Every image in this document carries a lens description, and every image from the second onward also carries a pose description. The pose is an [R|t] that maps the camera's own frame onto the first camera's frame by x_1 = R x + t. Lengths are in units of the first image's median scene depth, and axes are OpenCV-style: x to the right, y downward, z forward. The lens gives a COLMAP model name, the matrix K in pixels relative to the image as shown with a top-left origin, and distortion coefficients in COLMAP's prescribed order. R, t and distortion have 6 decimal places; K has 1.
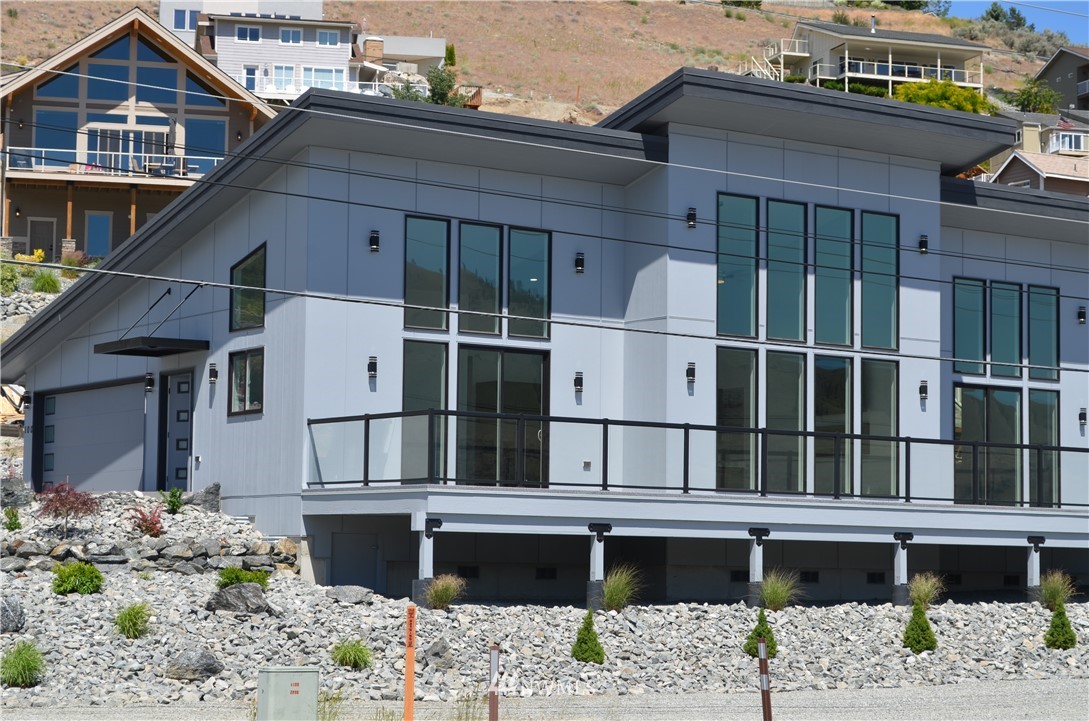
lens RADIAL K [[2416.2, 0, 544.5], [0, 2416.2, 360.5], [0, 0, 1]] dist [0.052318, 0.195317]
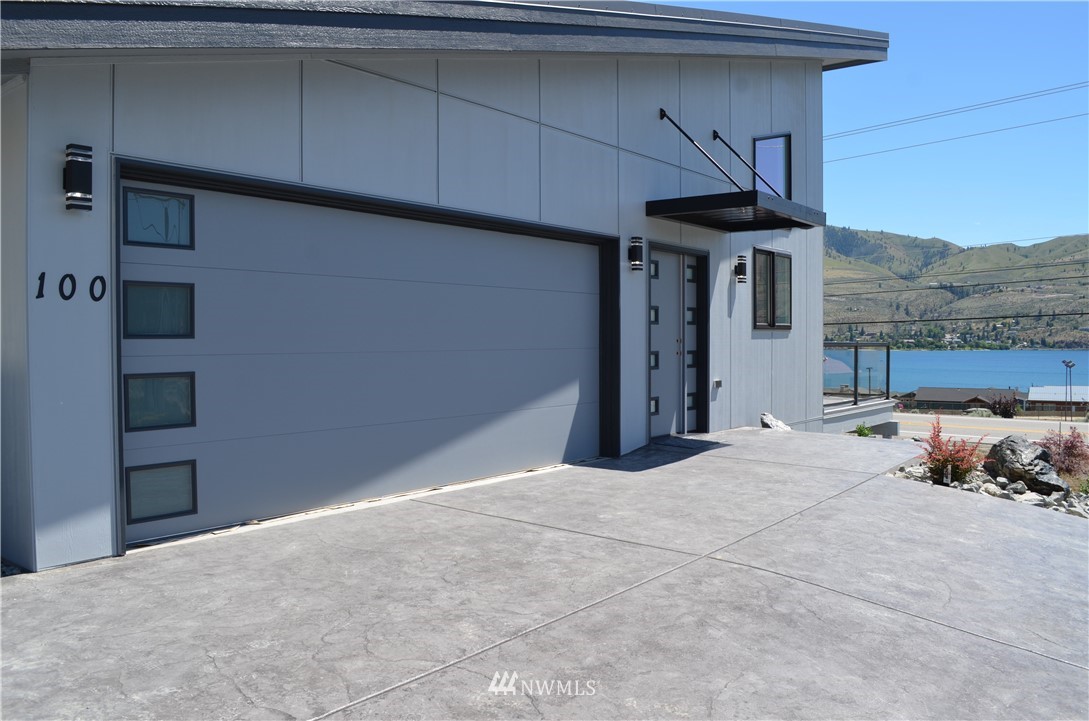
lens RADIAL K [[869.8, 0, 544.5], [0, 869.8, 360.5], [0, 0, 1]] dist [-0.070119, -0.004946]
pose [[-0.304002, -0.042094, 0.951741, -0.363717], [-0.094229, 0.995453, 0.013929, 0.034388], [-0.948000, -0.085447, -0.306587, 1.106674]]
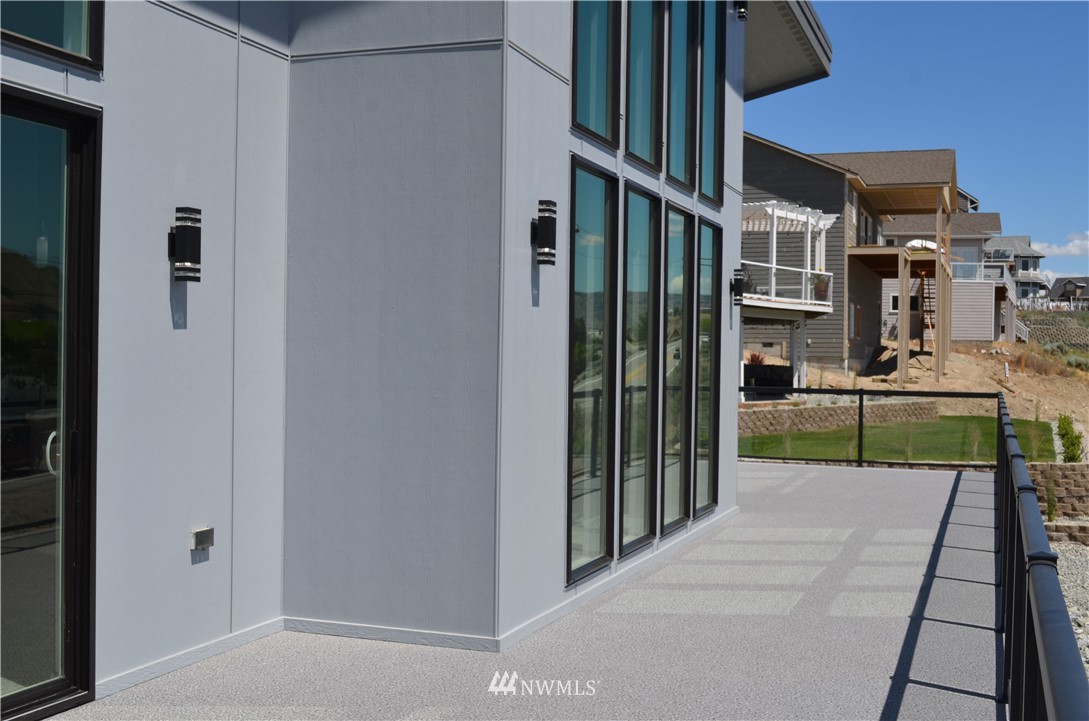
lens RADIAL K [[1293.2, 0, 544.5], [0, 1293.2, 360.5], [0, 0, 1]] dist [-0.032118, 0.005727]
pose [[0.808581, -0.001746, 0.588383, -0.038405], [-0.059095, 0.994698, 0.084161, 0.007254], [-0.585410, -0.102822, 0.804191, 0.843536]]
